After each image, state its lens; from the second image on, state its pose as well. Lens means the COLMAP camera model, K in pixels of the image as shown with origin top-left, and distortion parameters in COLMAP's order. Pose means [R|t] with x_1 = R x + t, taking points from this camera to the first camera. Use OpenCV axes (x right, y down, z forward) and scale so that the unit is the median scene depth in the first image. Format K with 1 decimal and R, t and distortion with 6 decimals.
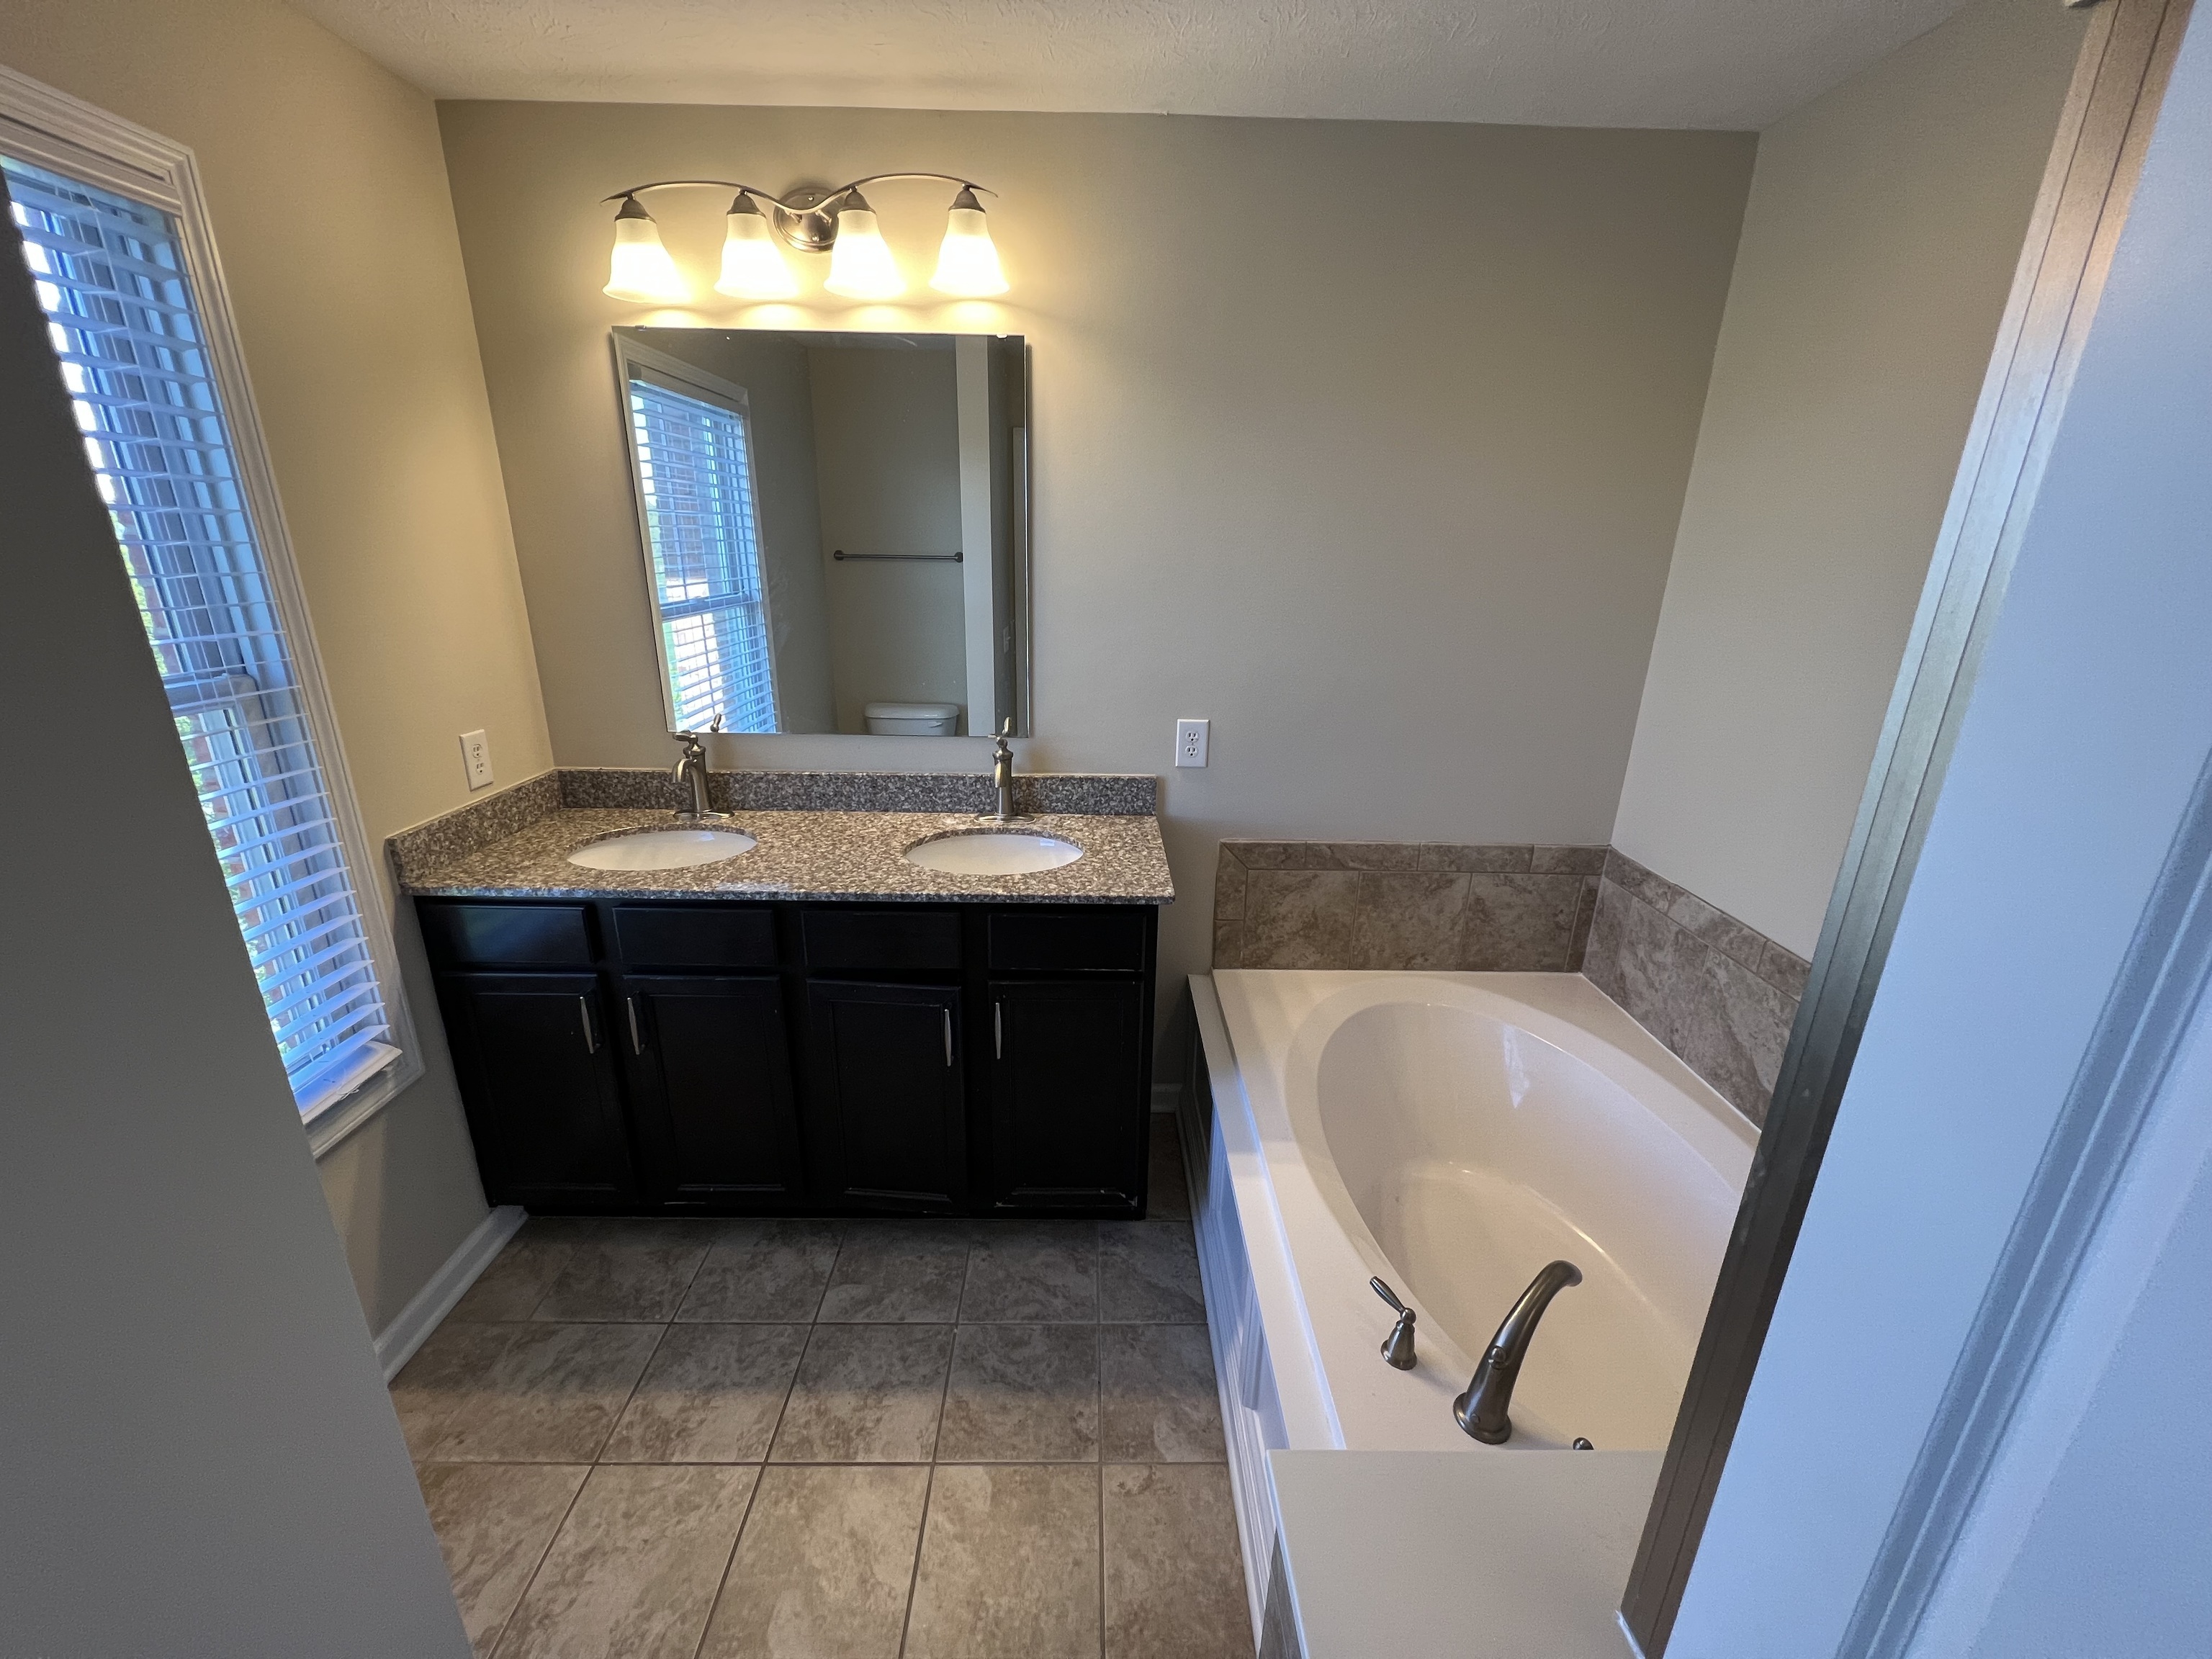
lens RADIAL K [[885.0, 0, 1101.9], [0, 885.0, 834.1], [0, 0, 1]] dist [-0.000793, -0.000105]
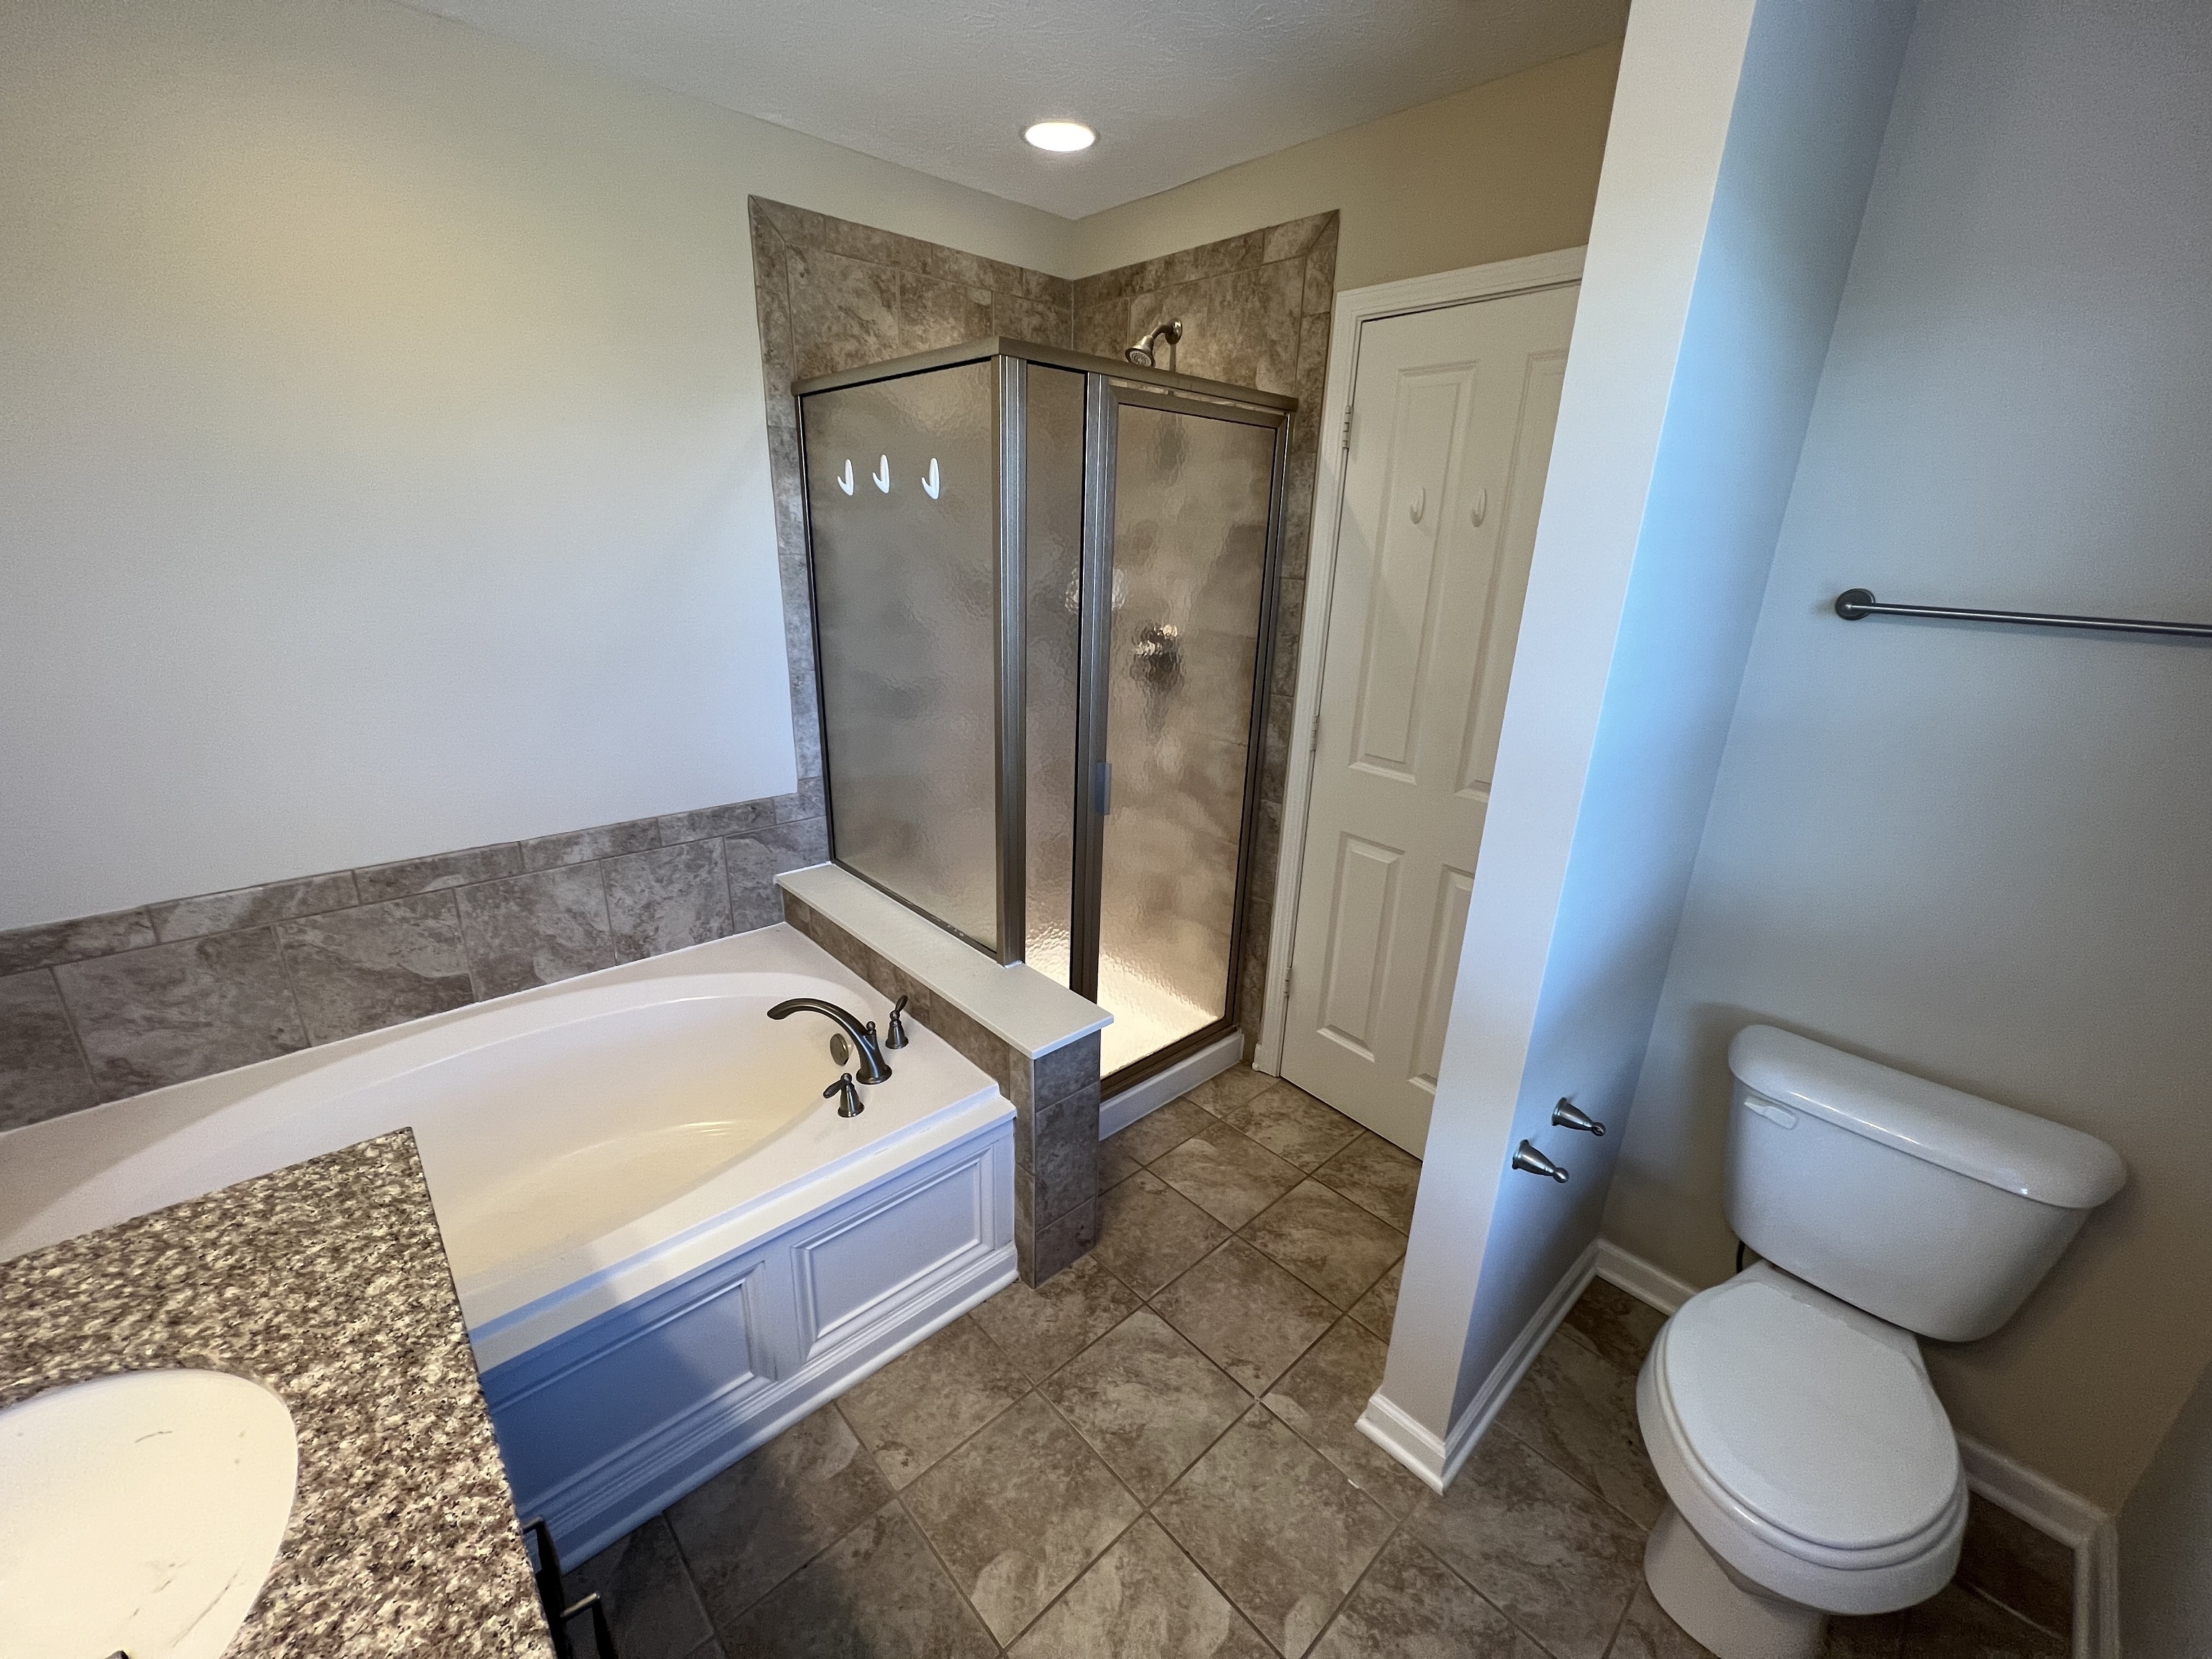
lens RADIAL K [[885.0, 0, 1105.1], [0, 885.0, 825.3], [0, 0, 1]] dist [-0.000793, -0.000105]
pose [[-0.667135, -0.272892, 0.693153, -0.502934], [0.192534, 0.835706, 0.514322, -0.268916], [-0.719626, 0.476578, -0.504988, 0.808619]]
